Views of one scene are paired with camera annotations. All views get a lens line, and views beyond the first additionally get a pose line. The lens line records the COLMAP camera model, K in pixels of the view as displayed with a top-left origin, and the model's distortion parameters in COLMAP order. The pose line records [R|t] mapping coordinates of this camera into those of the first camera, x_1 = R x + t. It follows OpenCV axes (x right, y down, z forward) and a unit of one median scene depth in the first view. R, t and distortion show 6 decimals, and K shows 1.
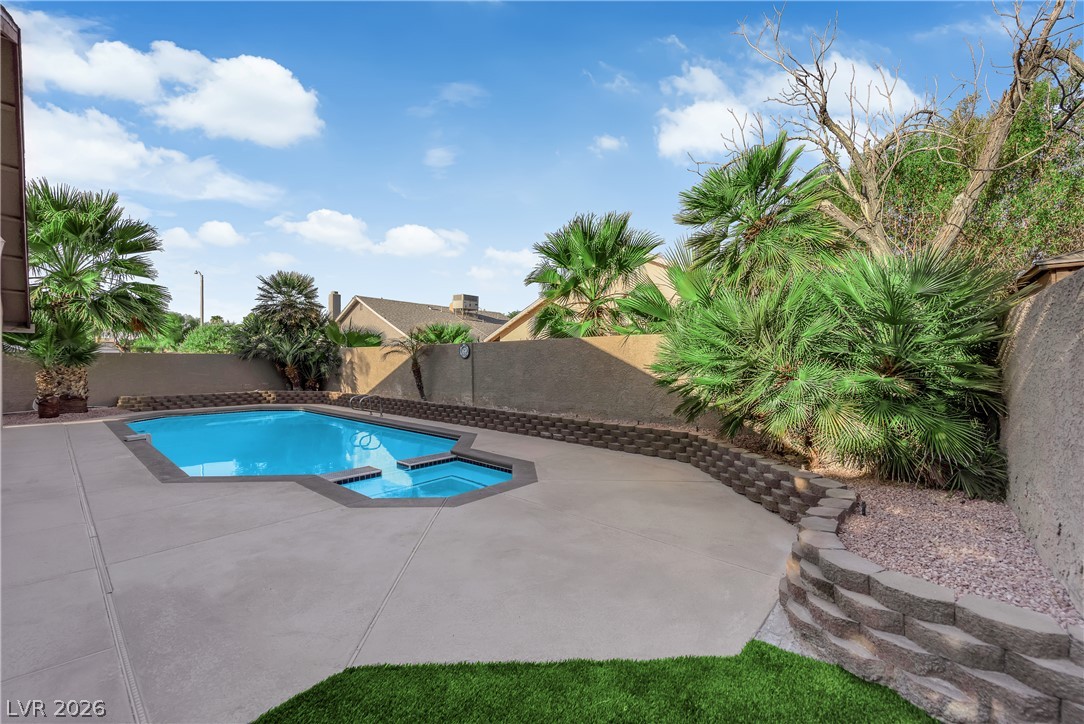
lens RADIAL K [[432.5, 0, 542.0], [0, 432.5, 362.0], [0, 0, 1]] dist [-0.001674, -0.000163]
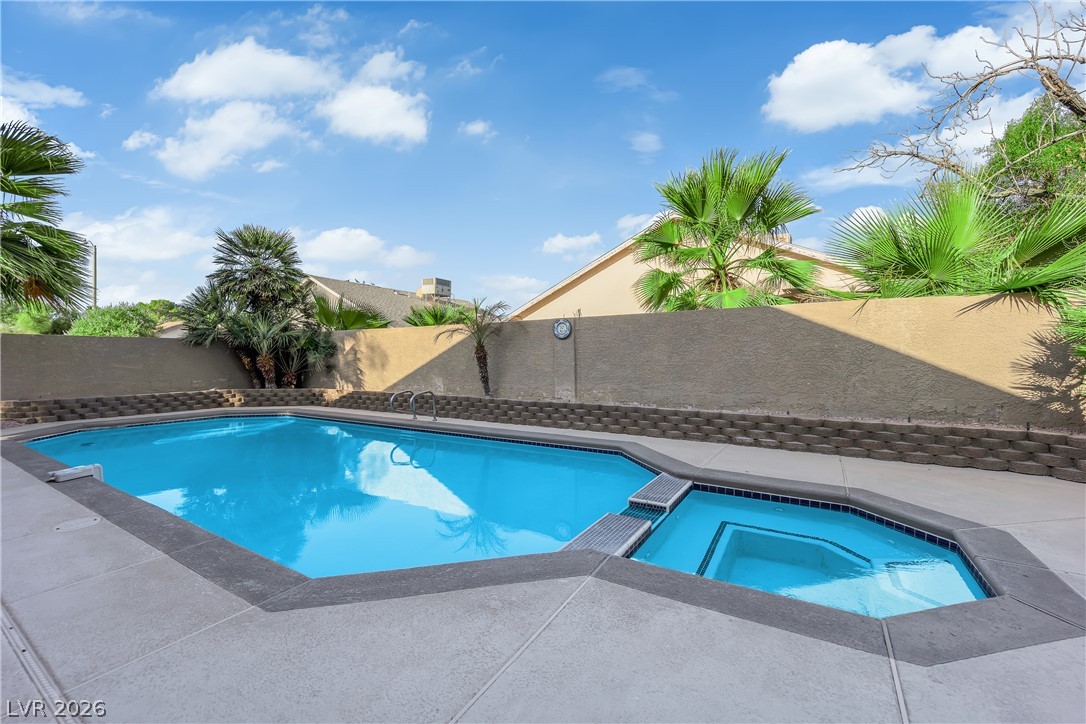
lens RADIAL K [[434.5, 0, 543.0], [0, 434.5, 362.0], [0, 0, 1]] dist [0.001320, -0.007468]
pose [[0.986001, -0.006868, 0.166599, -0.249381], [0.005655, 0.999954, 0.007756, 0.018876], [-0.166644, -0.006705, 0.985994, 0.203817]]
